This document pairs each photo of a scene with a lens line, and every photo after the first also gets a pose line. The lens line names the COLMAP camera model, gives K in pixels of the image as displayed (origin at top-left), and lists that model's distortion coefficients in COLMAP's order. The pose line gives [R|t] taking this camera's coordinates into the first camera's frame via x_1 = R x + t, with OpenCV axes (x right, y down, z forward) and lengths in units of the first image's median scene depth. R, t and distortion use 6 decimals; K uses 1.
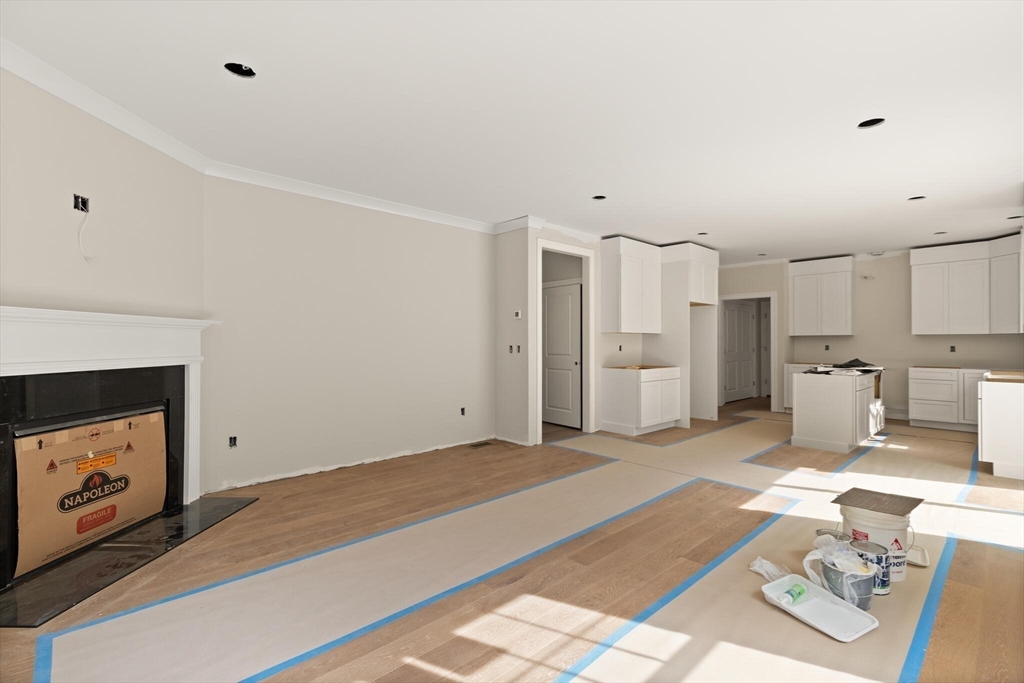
lens RADIAL K [[467.6, 0, 509.2], [0, 467.6, 340.1], [0, 0, 1]] dist [0.014045, 0.000269]
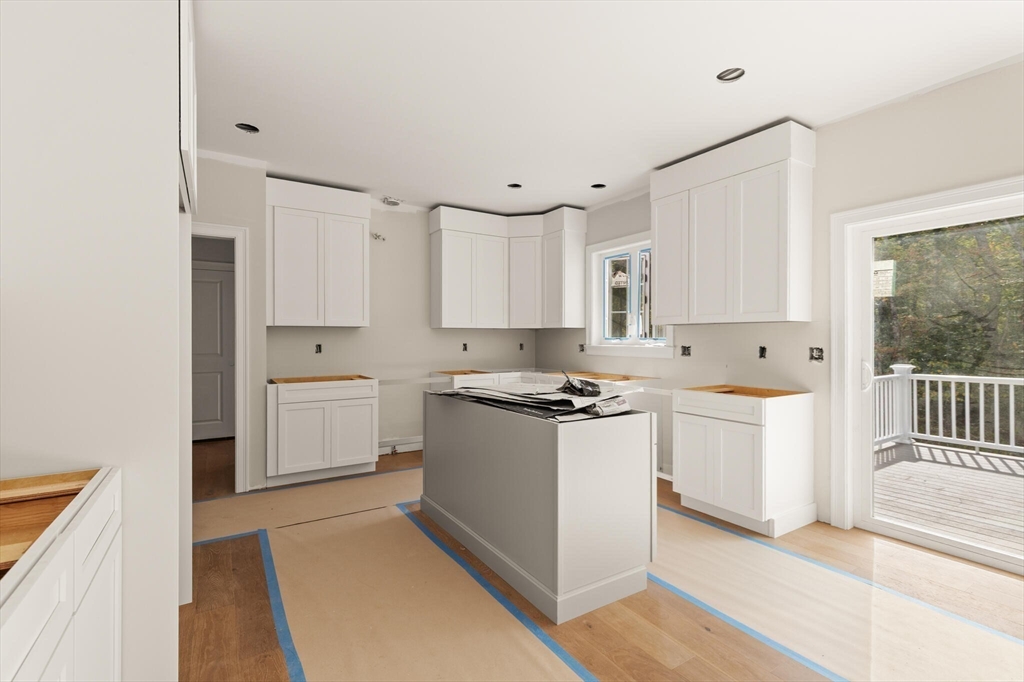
lens RADIAL K [[467.6, 0, 509.2], [0, 467.6, 339.6], [0, 0, 1]] dist [0.014045, 0.000269]
pose [[0.183285, -0.001773, 0.983058, 0.174980], [-0.003337, 0.999991, 0.002425, 0.003633], [-0.983054, -0.003725, 0.183278, 0.723635]]
